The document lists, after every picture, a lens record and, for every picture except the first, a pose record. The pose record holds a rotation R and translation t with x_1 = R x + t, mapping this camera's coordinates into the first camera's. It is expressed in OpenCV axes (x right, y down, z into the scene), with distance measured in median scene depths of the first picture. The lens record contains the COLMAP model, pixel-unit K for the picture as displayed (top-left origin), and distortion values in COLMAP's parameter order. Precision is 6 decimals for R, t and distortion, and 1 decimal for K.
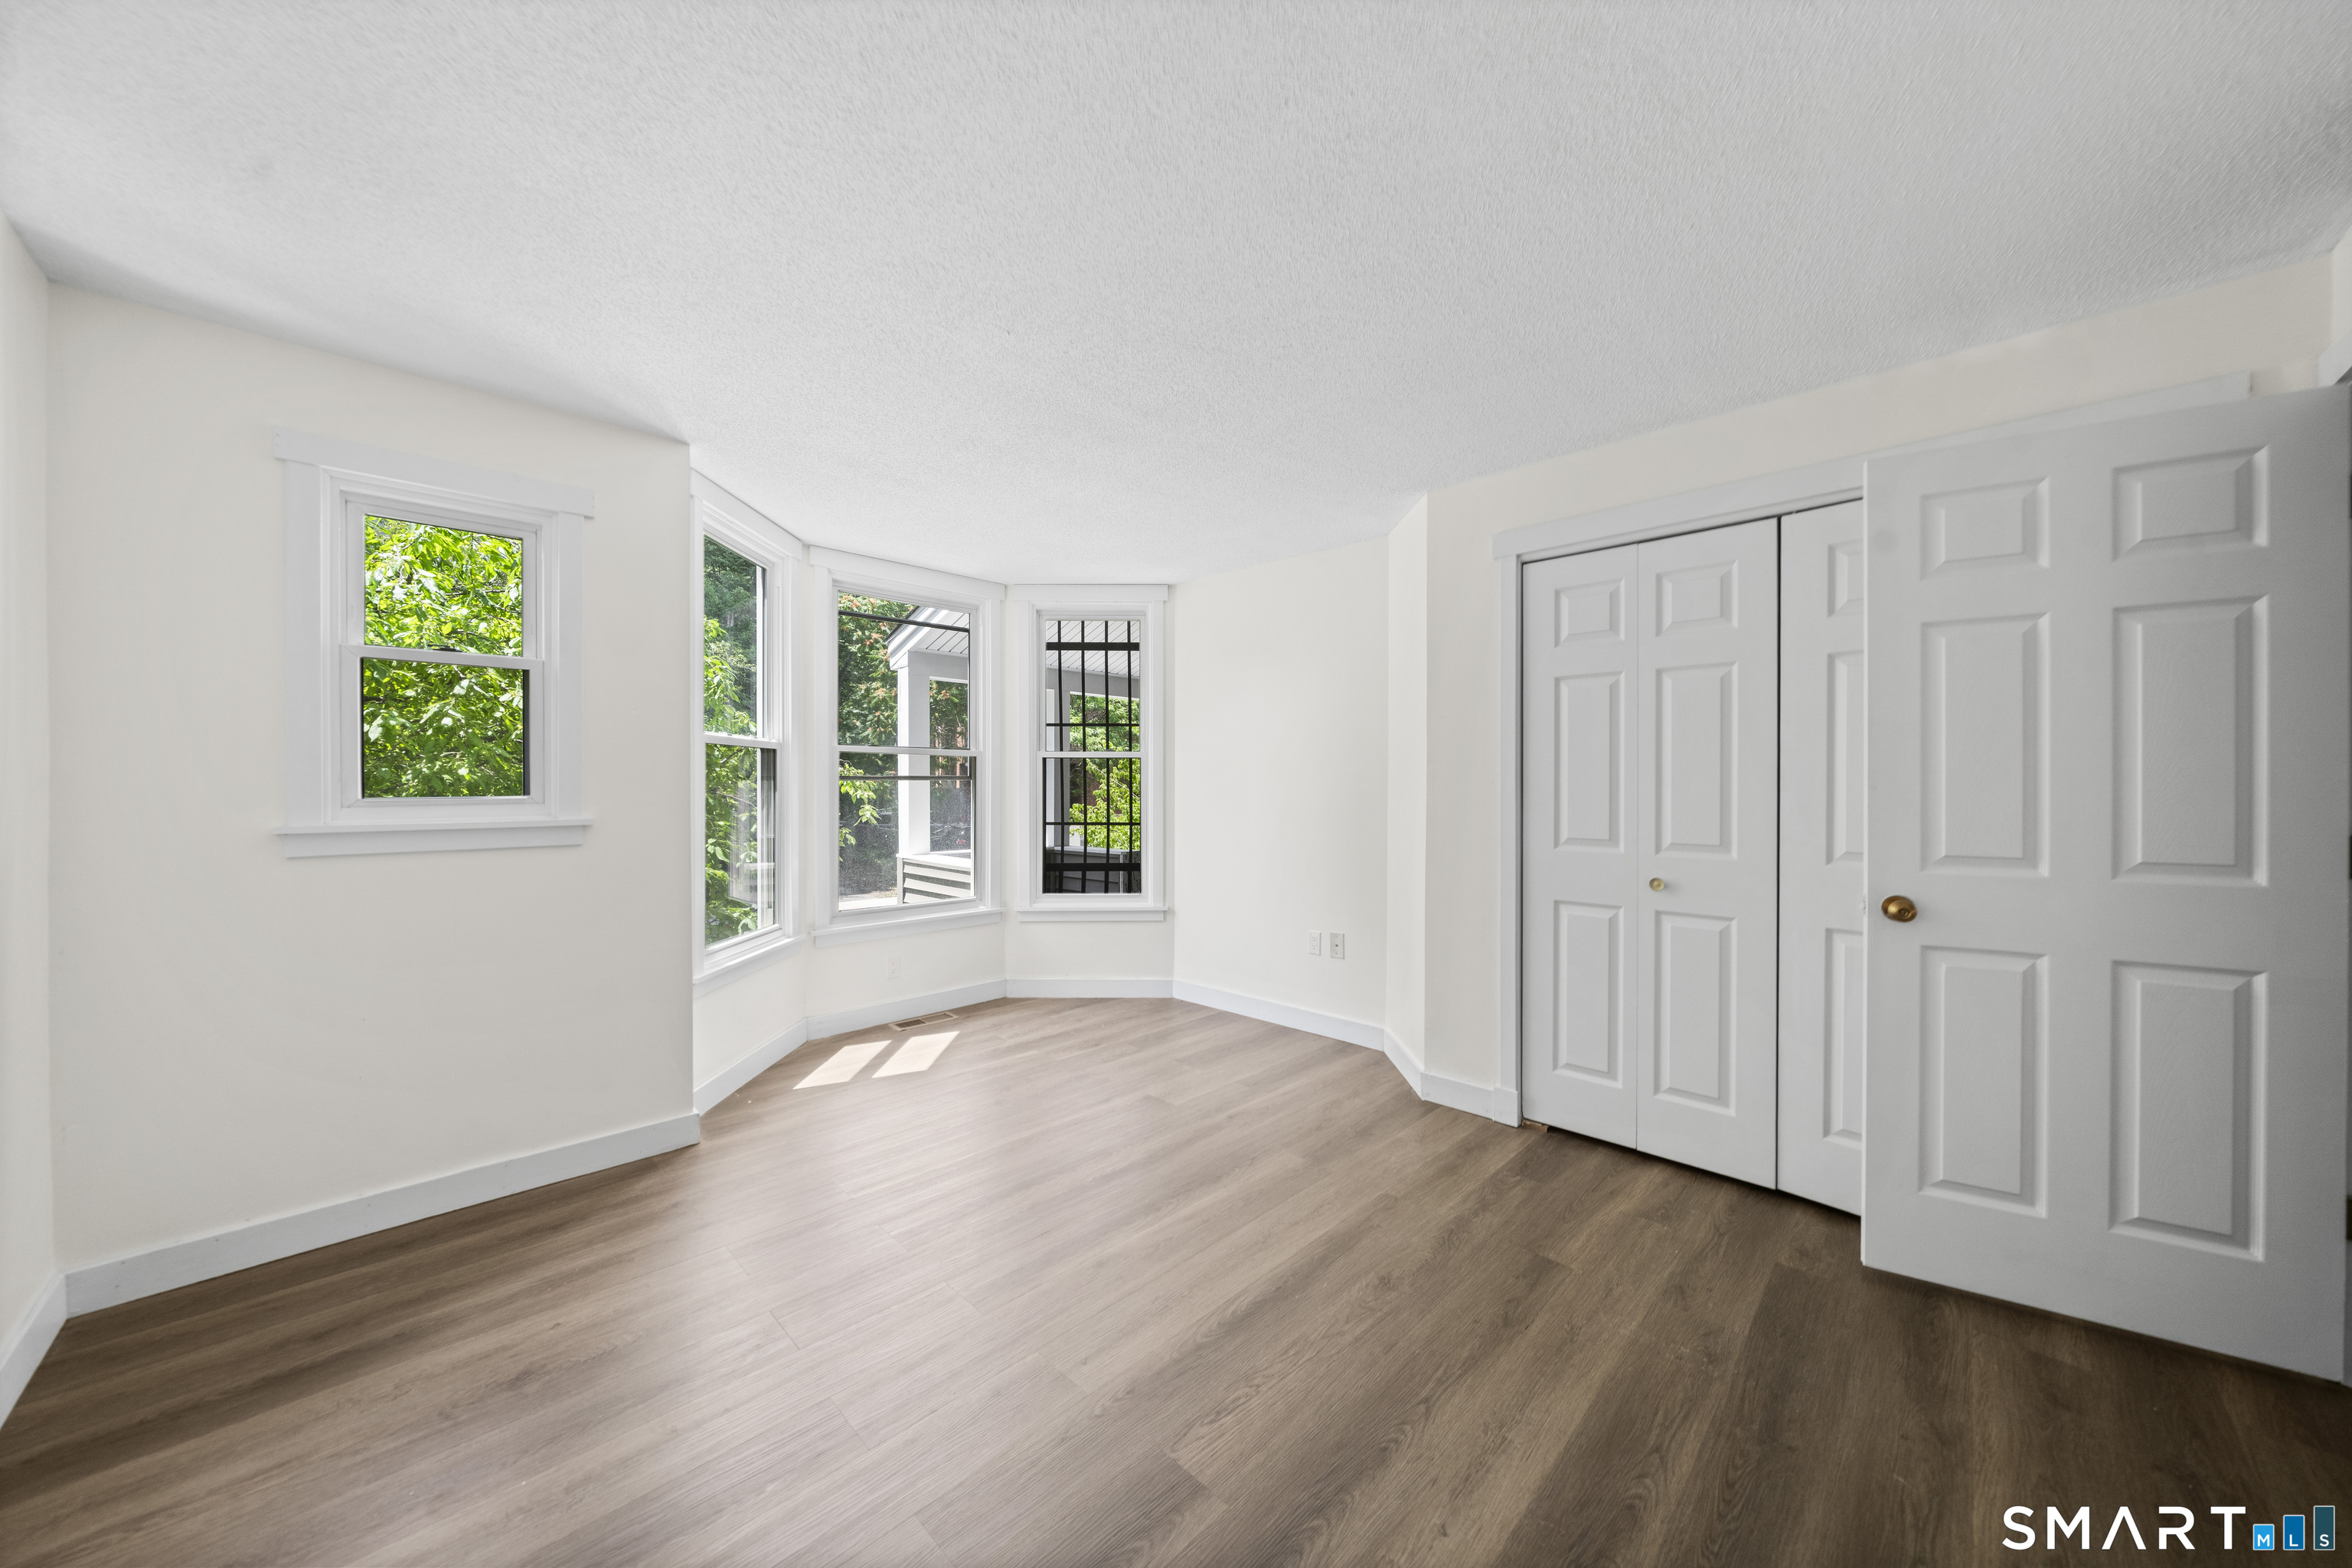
lens RADIAL K [[803.6, 0, 1177.7], [0, 803.6, 782.8], [0, 0, 1]] dist [-0.005365, 0.000124]
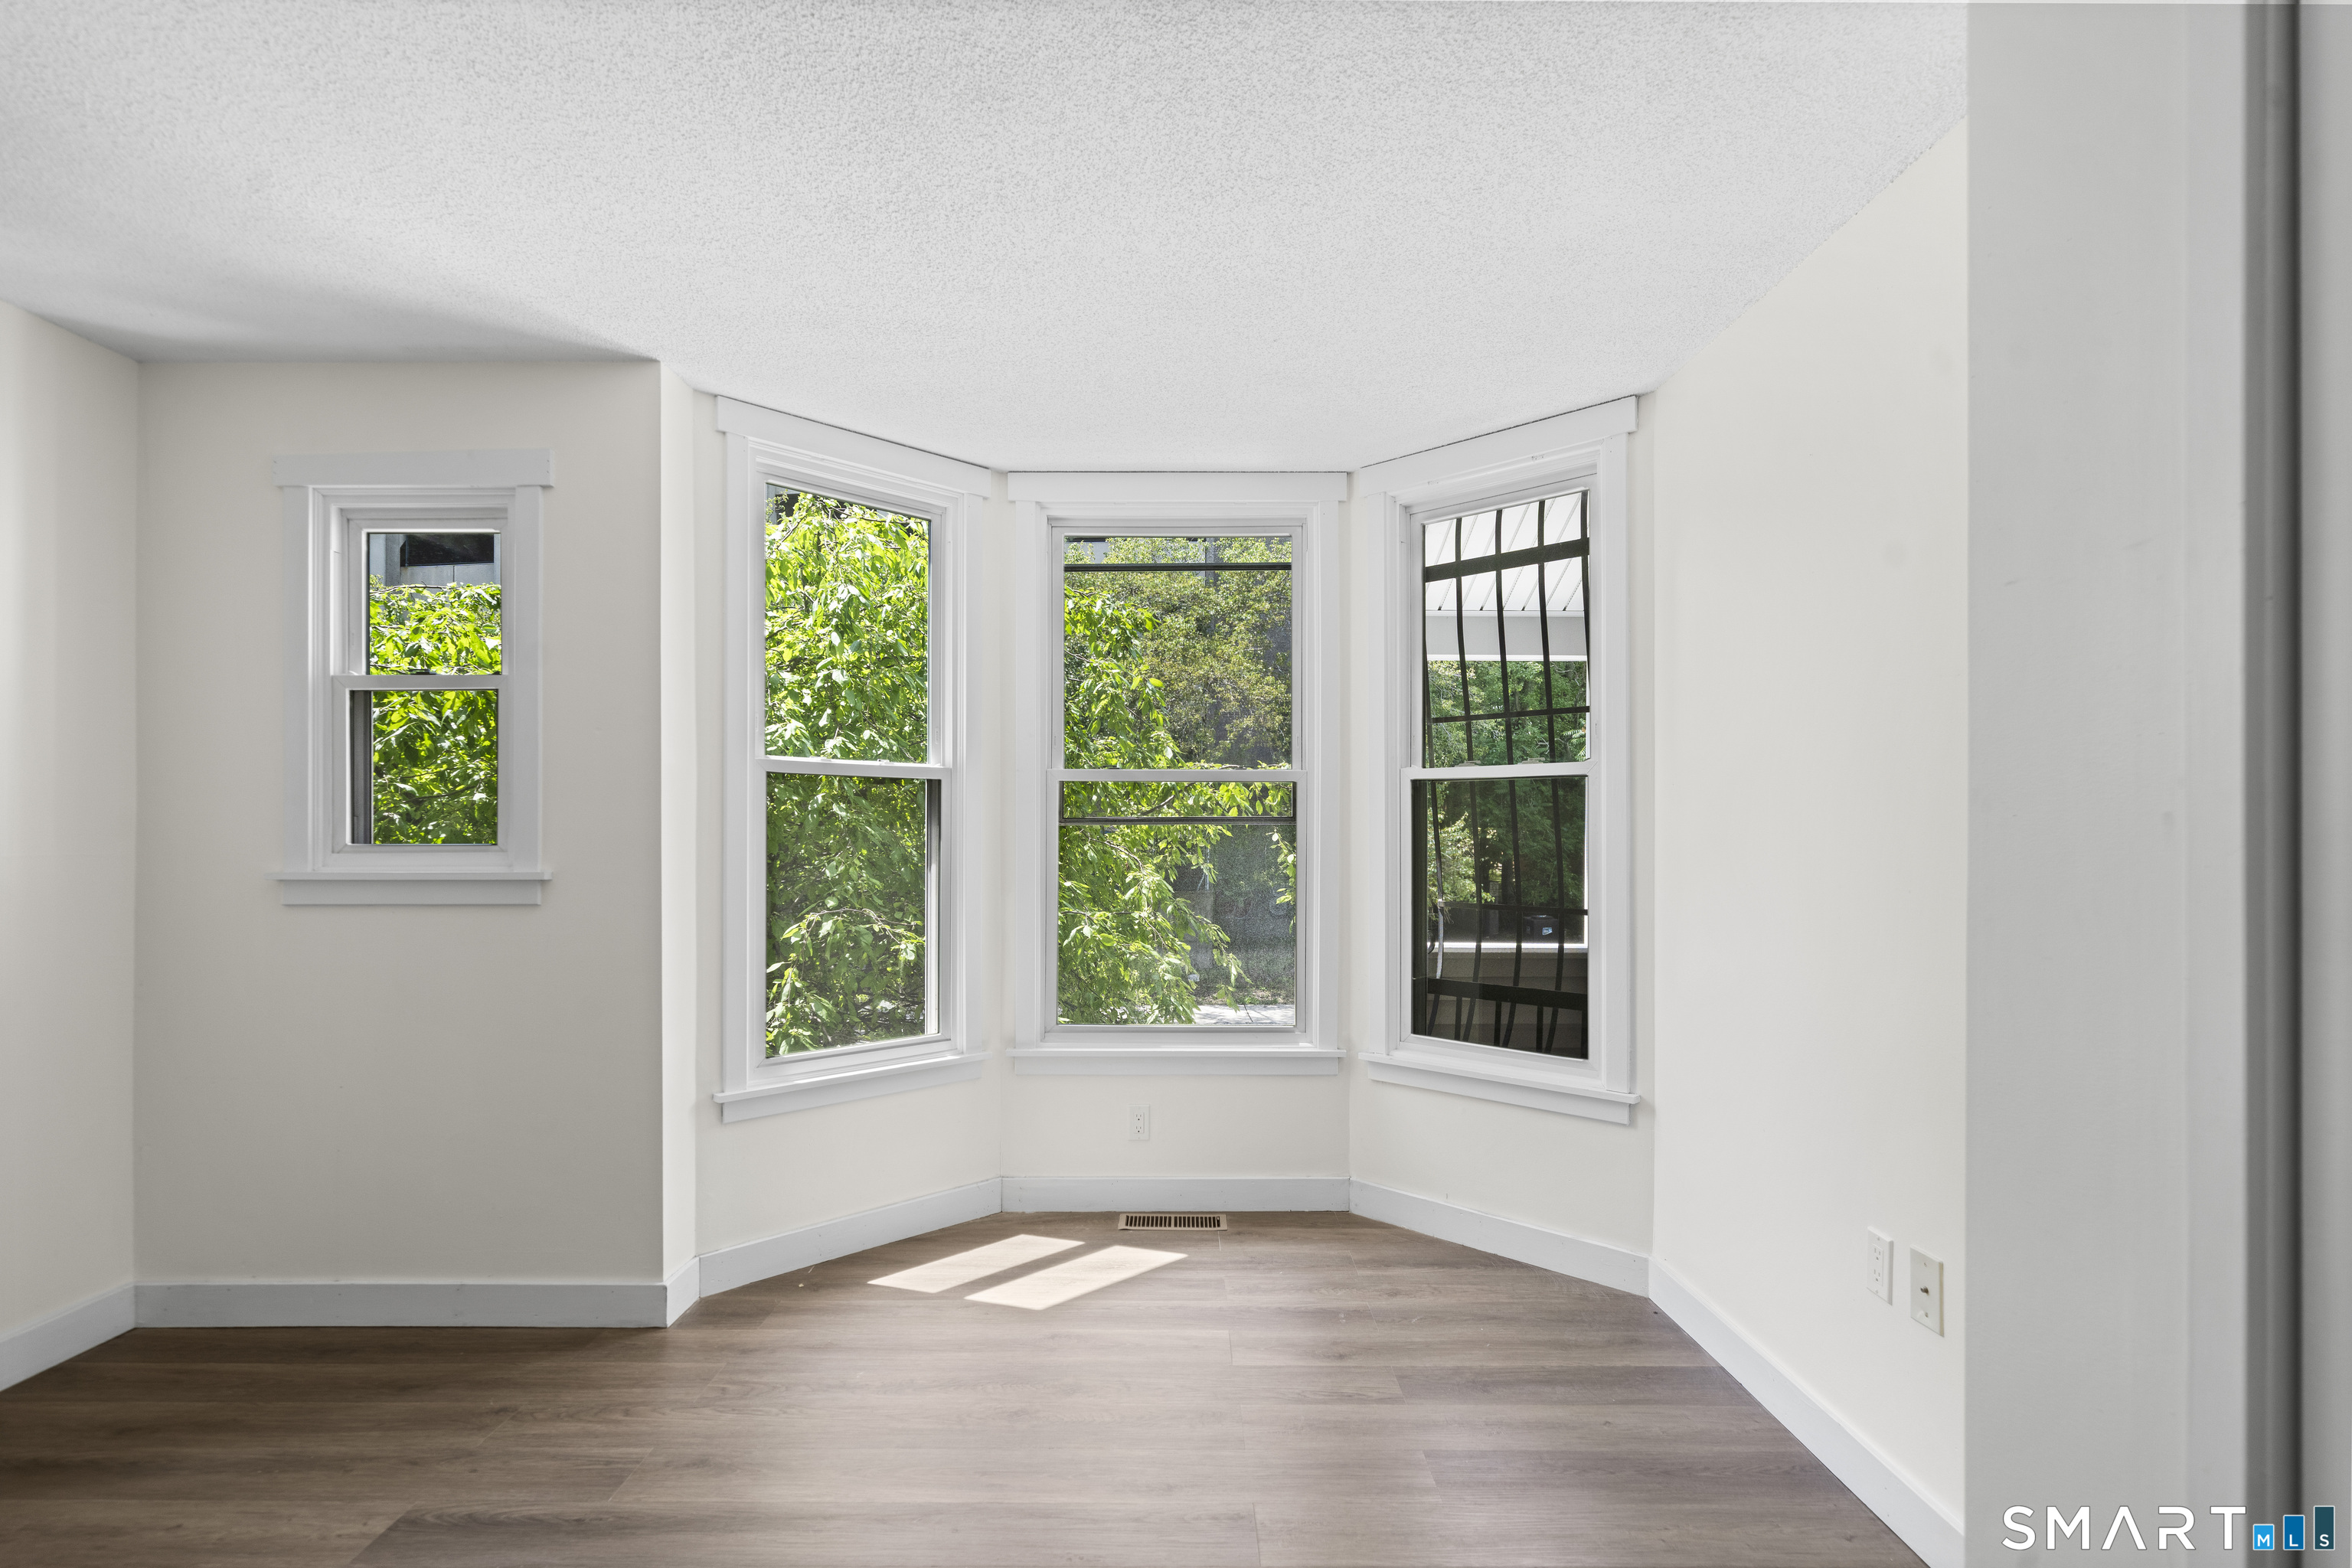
lens RADIAL K [[1159.7, 0, 1179.4], [0, 1159.7, 825.1], [0, 0, 1]] dist [-0.001837, 0.000095]
pose [[0.707869, -0.002217, -0.706340, 0.321449], [-0.000540, 0.999993, -0.003681, 0.001783], [0.706343, 0.002987, 0.707863, 0.408229]]
